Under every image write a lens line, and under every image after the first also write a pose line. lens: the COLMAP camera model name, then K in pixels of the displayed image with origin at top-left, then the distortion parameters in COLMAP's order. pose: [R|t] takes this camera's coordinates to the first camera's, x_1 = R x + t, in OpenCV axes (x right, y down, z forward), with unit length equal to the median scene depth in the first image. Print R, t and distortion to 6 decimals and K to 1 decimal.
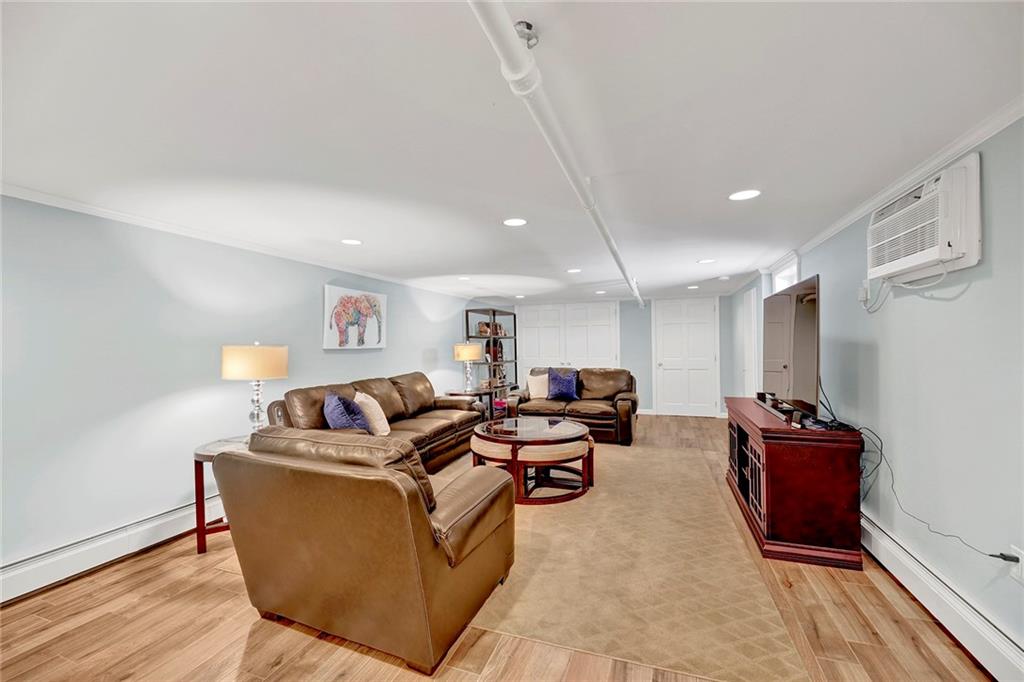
lens RADIAL K [[418.0, 0, 511.9], [0, 418.0, 344.2], [0, 0, 1]] dist [0.000018, -0.004003]
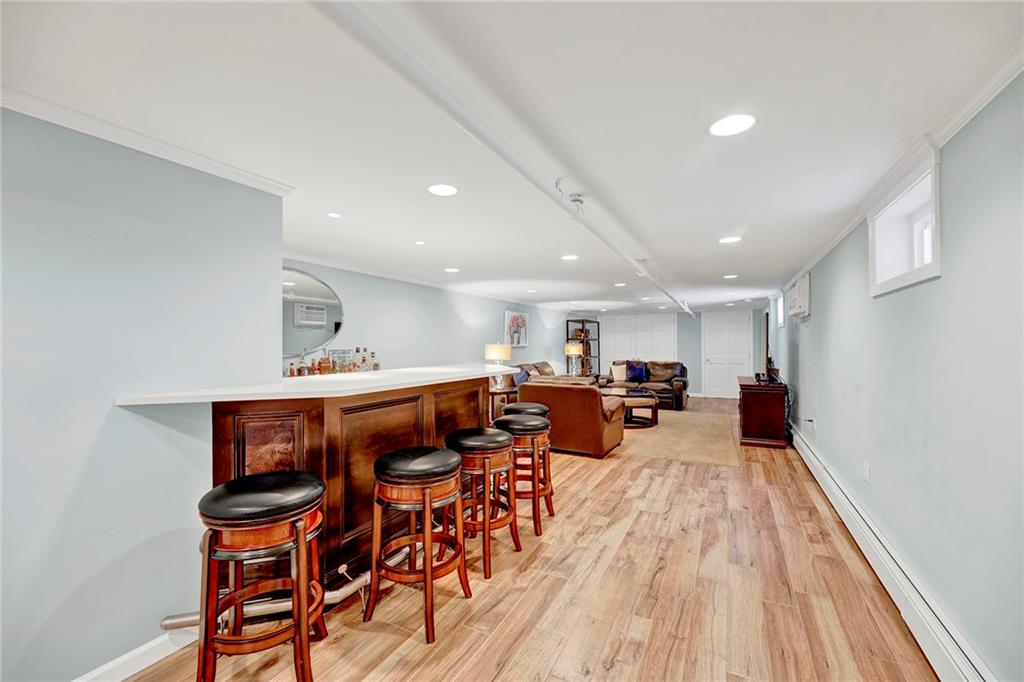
lens RADIAL K [[418.0, 0, 511.9], [0, 418.0, 344.2], [0, 0, 1]] dist [0.000018, -0.004003]
pose [[0.990808, 0.009537, -0.134936, -0.120008], [-0.009099, 0.999951, 0.003862, -0.003600], [0.134966, -0.002598, 0.990847, -0.554155]]
